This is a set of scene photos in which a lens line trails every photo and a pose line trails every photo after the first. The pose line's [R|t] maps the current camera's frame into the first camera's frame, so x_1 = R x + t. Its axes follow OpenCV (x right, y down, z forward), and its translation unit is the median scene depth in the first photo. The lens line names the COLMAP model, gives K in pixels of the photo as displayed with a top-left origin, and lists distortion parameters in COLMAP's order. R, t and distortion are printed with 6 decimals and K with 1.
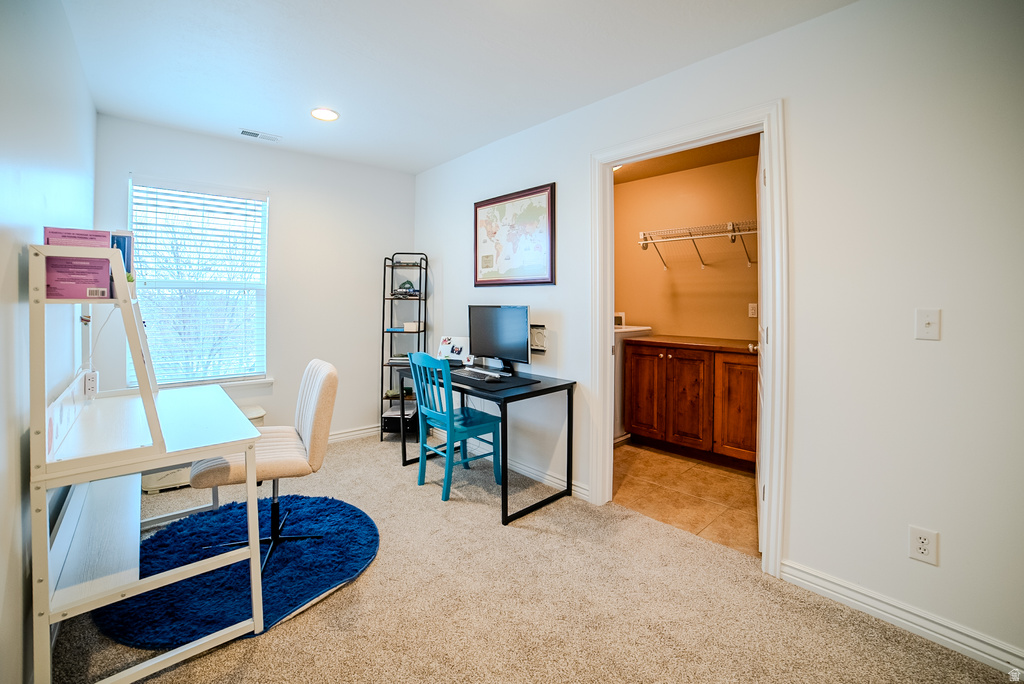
lens RADIAL K [[442.6, 0, 511.7], [0, 442.6, 300.5], [0, 0, 1]] dist [-0.098104, 0.027134]
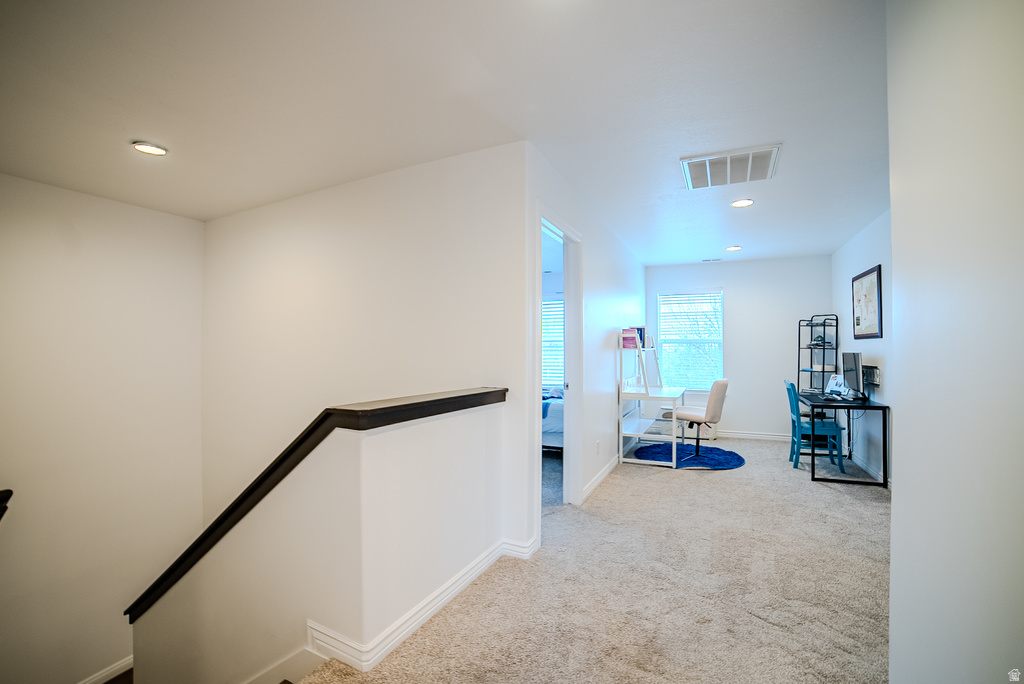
lens RADIAL K [[426.5, 0, 506.8], [0, 426.5, 344.4], [0, 0, 1]] dist [-0.103454, 0.035929]
pose [[0.381946, -0.012980, -0.924093, 0.928264], [-0.002195, 0.999886, -0.014952, 0.009136], [0.924182, 0.007739, 0.381874, -0.666364]]
